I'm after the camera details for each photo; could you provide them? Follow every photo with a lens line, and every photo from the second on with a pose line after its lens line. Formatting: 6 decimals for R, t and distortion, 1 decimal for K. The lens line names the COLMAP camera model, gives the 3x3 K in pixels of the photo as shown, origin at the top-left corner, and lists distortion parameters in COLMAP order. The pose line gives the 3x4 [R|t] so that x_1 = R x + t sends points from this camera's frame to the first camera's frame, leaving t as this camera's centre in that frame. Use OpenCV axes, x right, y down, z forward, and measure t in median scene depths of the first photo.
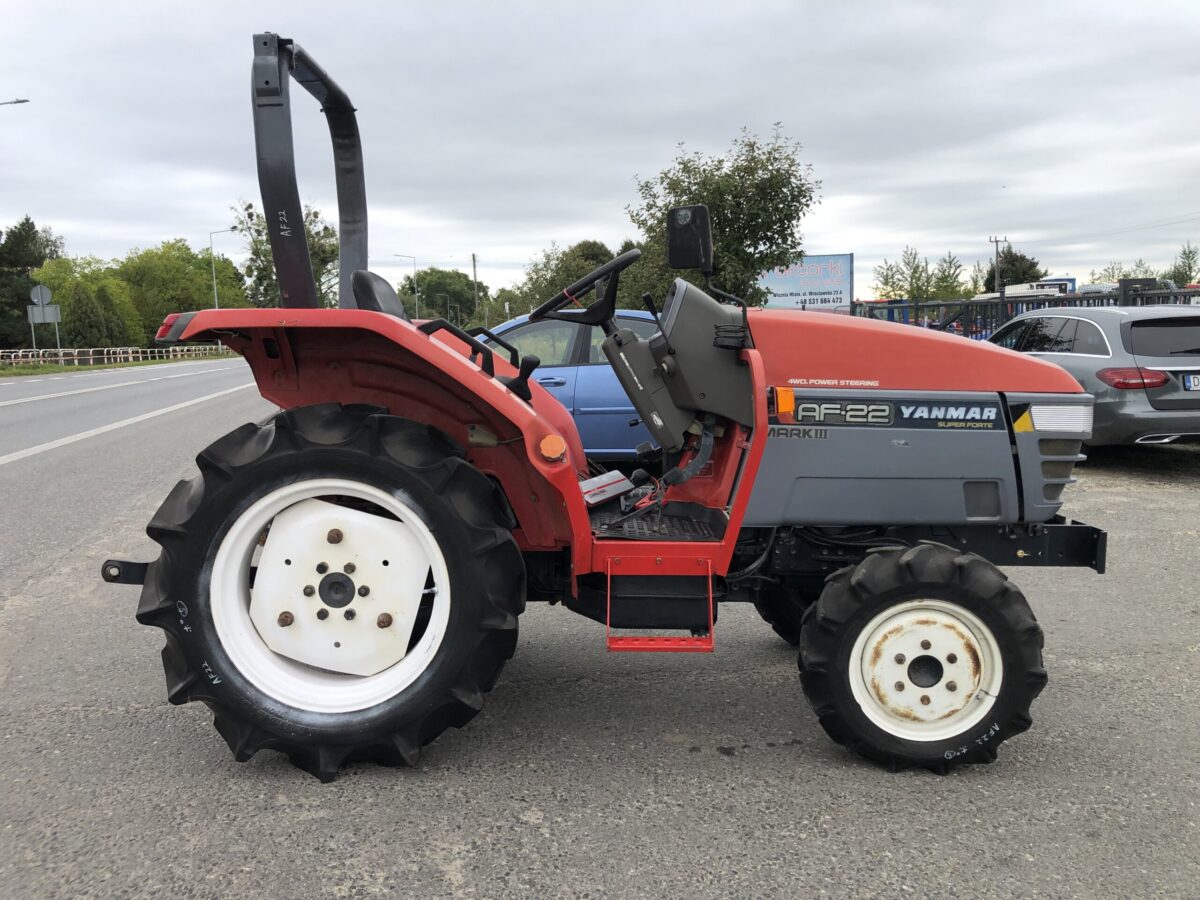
lens RADIAL K [[984.6, 0, 605.5], [0, 984.6, 452.4], [0, 0, 1]] dist [0.008597, 0.004246]
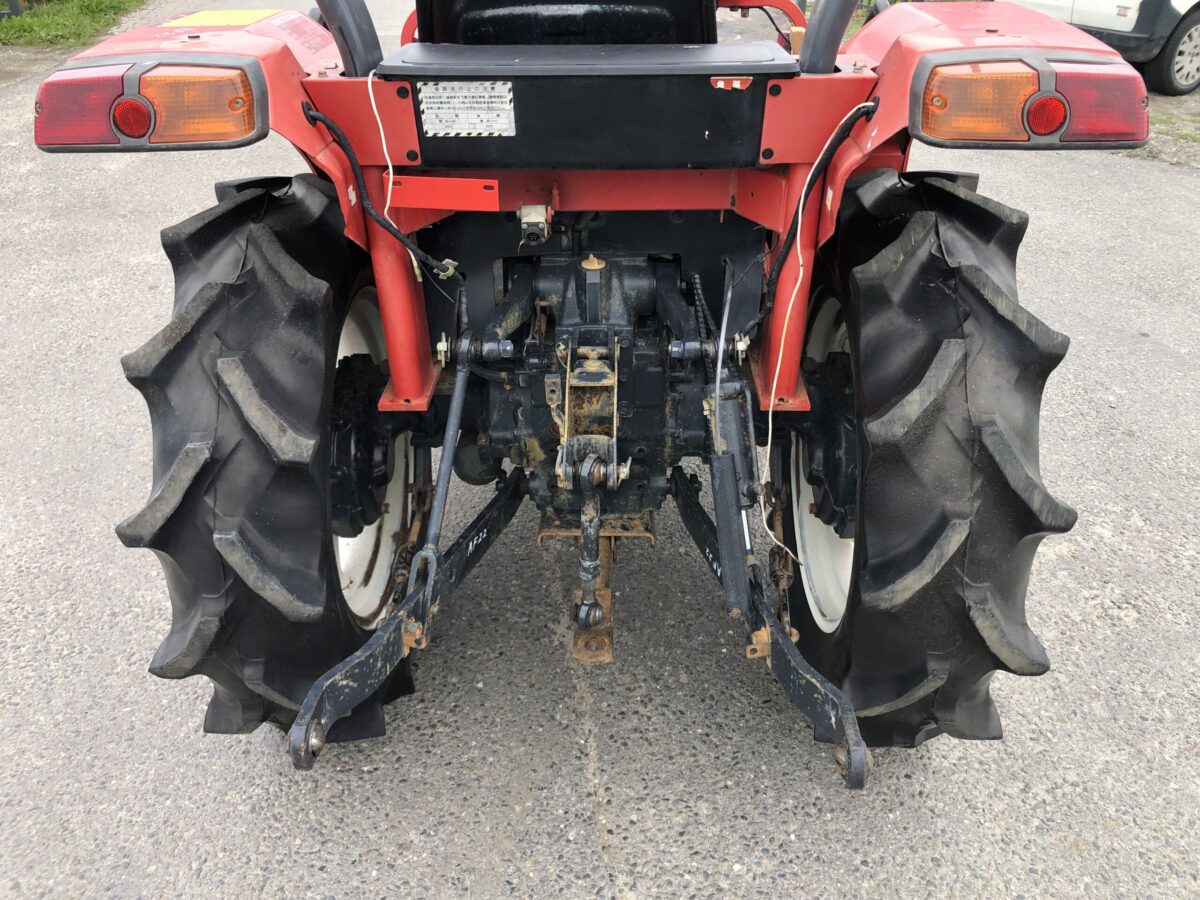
lens RADIAL K [[984.6, 0, 605.5], [0, 984.6, 452.4], [0, 0, 1]] dist [0.008597, 0.004246]
pose [[0.039573, -0.522704, 0.851595, -0.844068], [0.124296, 0.848218, 0.514855, -0.232580], [-0.991456, 0.085476, 0.098537, 1.119711]]
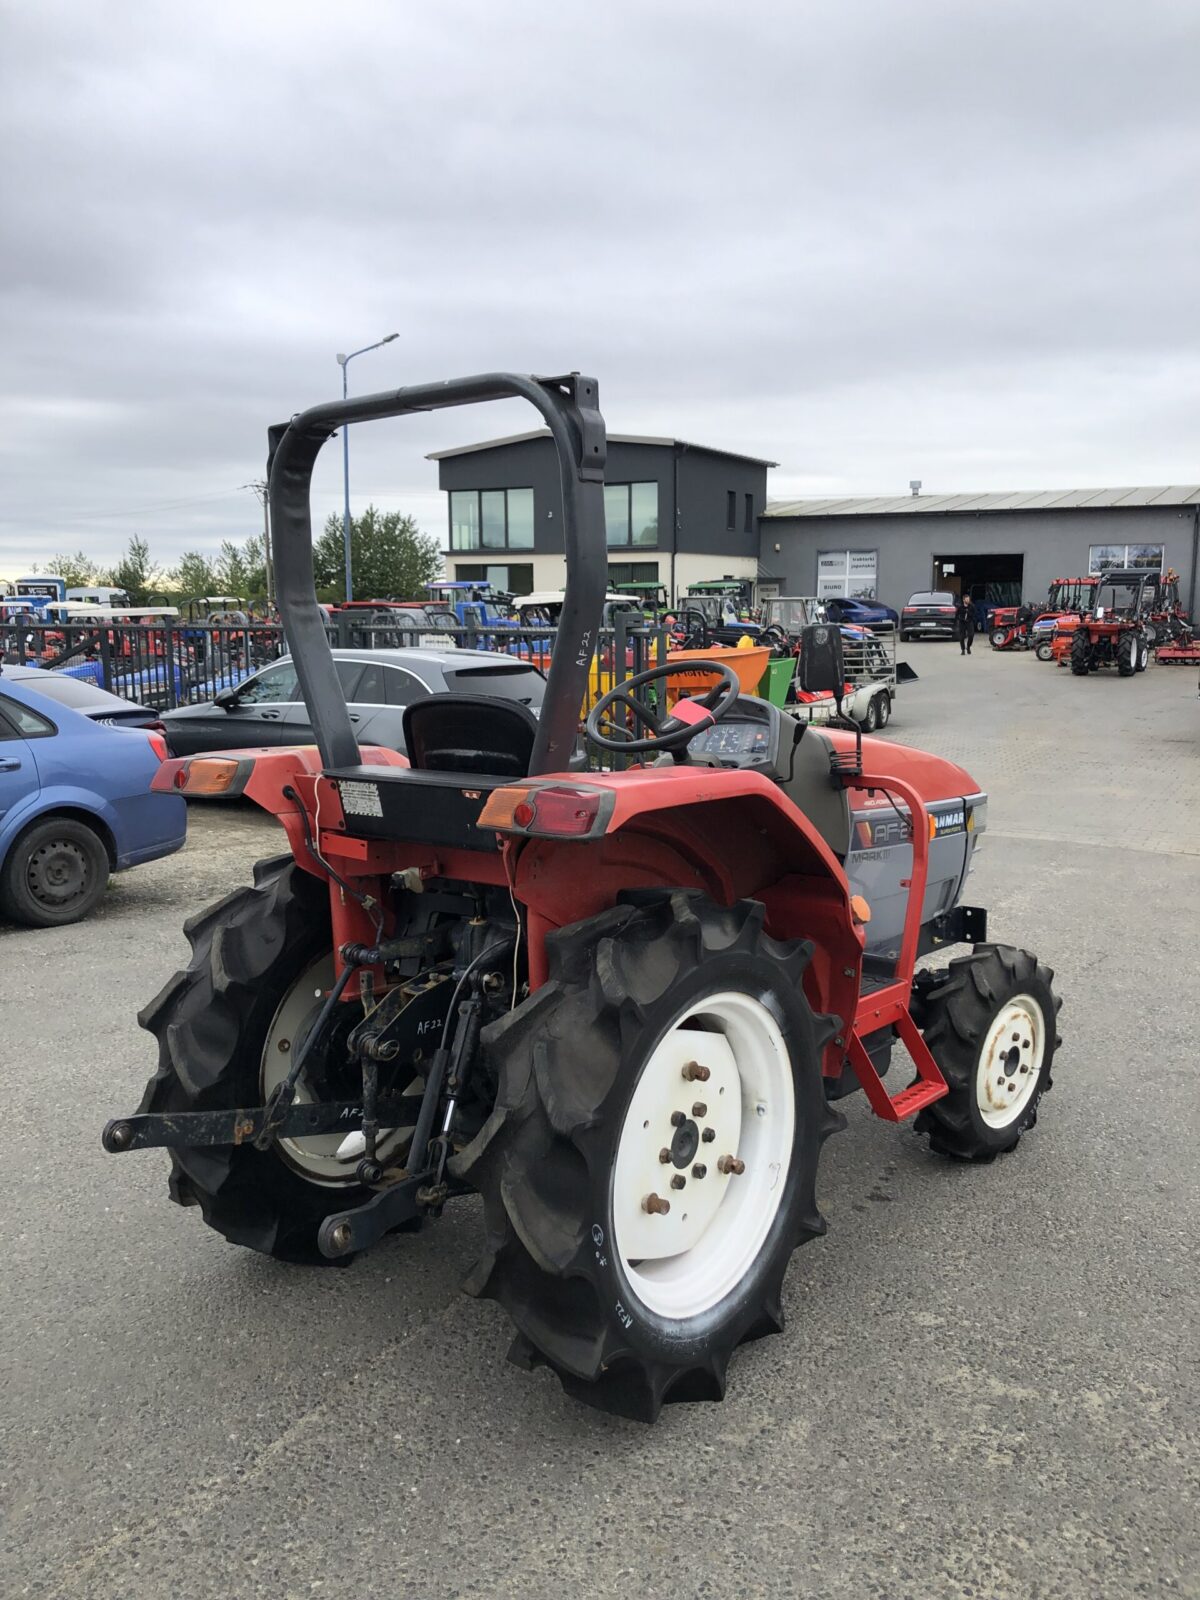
lens RADIAL K [[1315.8, 0, 603.0], [0, 1315.8, 793.4], [0, 0, 1]] dist [-0.005428, -0.010356]
pose [[0.627182, -0.081427, 0.774605, -1.040465], [0.083951, 0.995794, 0.036705, -0.161640], [-0.774335, 0.042009, 0.631380, 0.408306]]
